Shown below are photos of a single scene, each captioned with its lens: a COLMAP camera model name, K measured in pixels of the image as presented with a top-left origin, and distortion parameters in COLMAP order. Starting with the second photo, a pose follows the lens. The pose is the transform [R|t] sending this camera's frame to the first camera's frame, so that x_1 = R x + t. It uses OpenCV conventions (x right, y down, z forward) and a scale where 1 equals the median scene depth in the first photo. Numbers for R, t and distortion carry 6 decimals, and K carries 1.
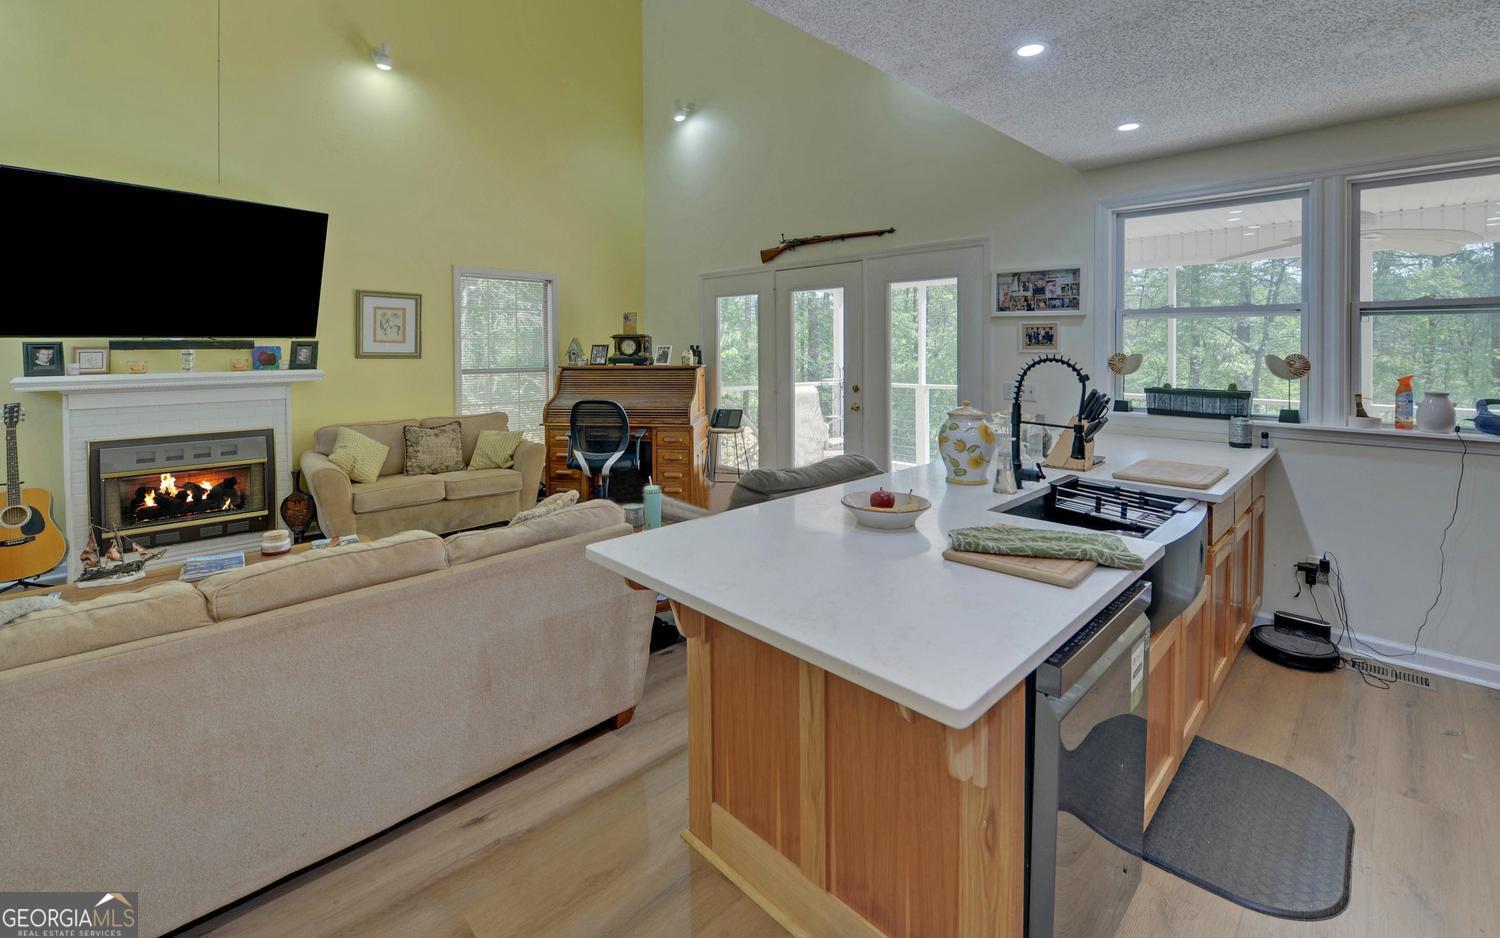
lens RADIAL K [[650.9, 0, 742.5], [0, 650.9, 359.0], [0, 0, 1]] dist [-0.001328, -0.009975]
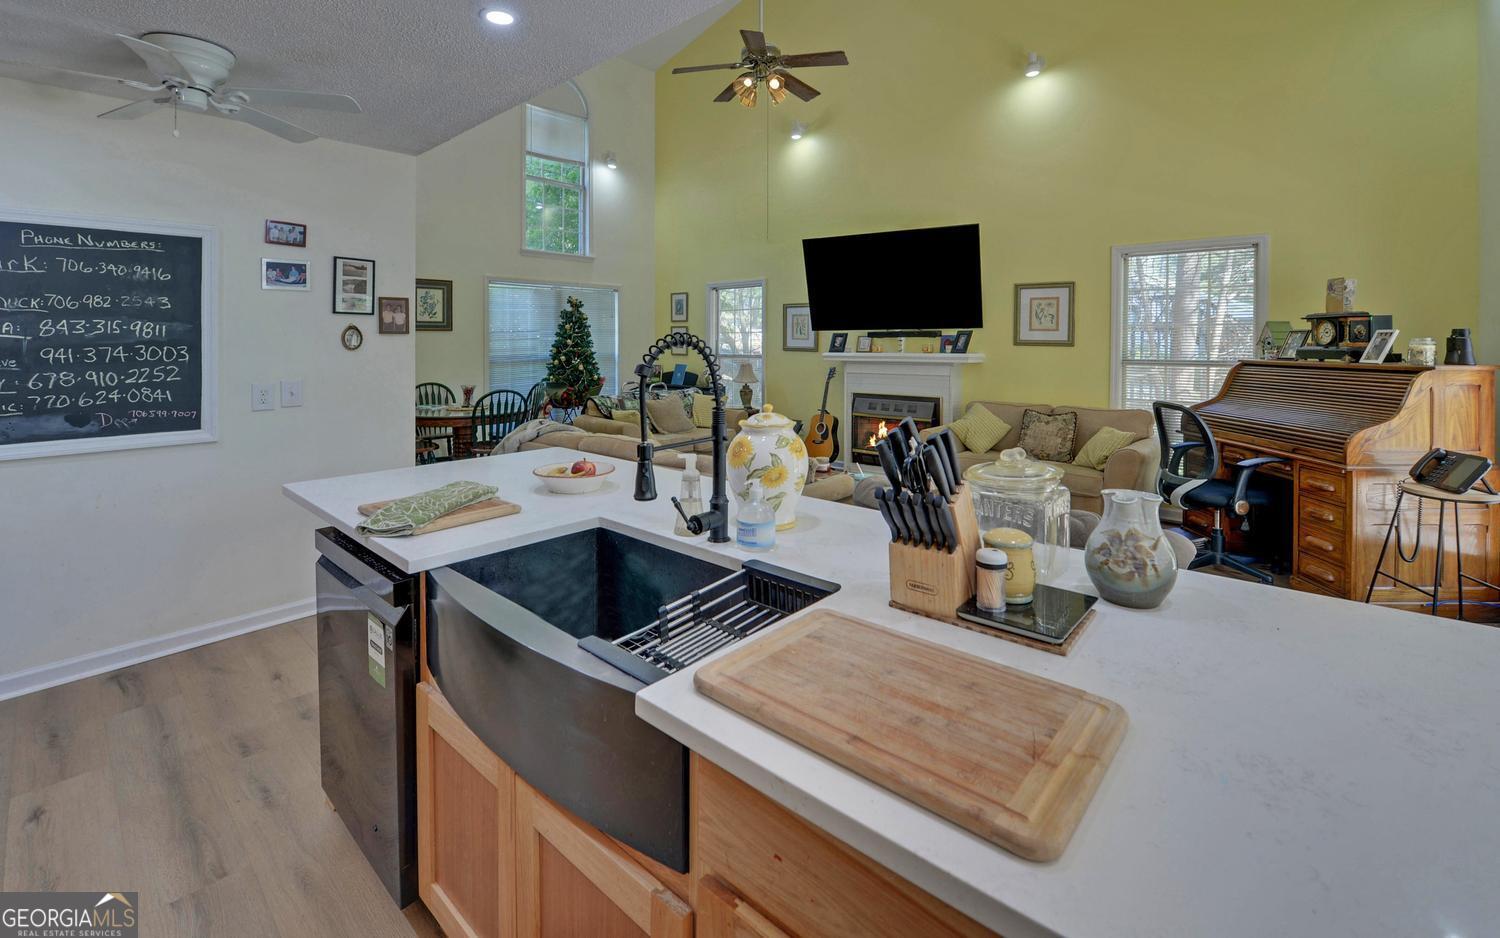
lens RADIAL K [[650.9, 0, 742.5], [0, 650.9, 359.0], [0, 0, 1]] dist [-0.001328, -0.009975]
pose [[0.065875, 0.029227, -0.997400, 0.500953], [-0.018203, 0.999440, 0.028085, -0.000427], [0.997662, 0.016306, 0.066371, 0.462332]]
